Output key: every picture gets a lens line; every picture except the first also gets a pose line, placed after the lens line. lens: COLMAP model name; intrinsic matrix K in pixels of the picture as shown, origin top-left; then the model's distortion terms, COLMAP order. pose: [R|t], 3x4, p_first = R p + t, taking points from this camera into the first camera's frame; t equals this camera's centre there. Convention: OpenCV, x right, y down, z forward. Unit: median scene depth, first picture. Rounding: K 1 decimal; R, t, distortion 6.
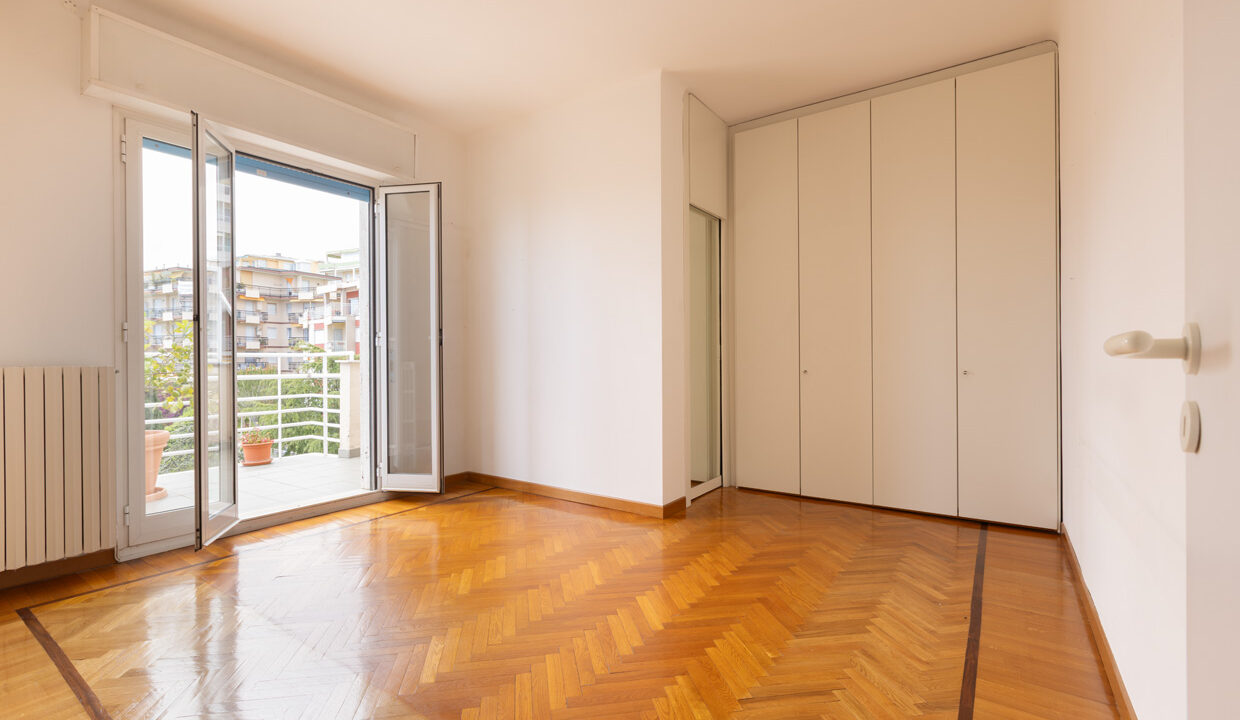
lens RADIAL K [[553.6, 0, 590.2], [0, 553.6, 358.5], [0, 0, 1]] dist [0.009826, -0.000318]
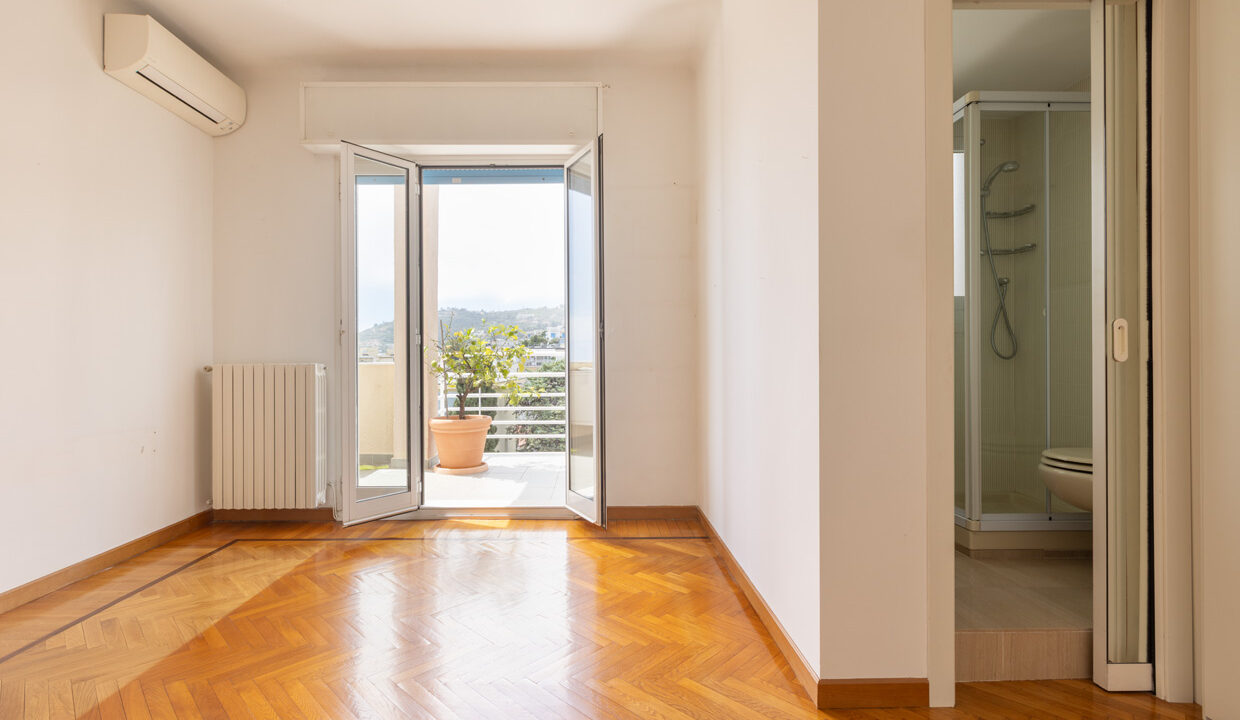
lens RADIAL K [[553.6, 0, 590.2], [0, 553.6, 358.5], [0, 0, 1]] dist [0.009826, -0.000318]
pose [[0.599554, 0.010875, -0.800260, 0.399935], [0.001765, 0.999887, 0.014910, -0.014003], [0.800332, -0.010352, 0.599468, 0.574300]]
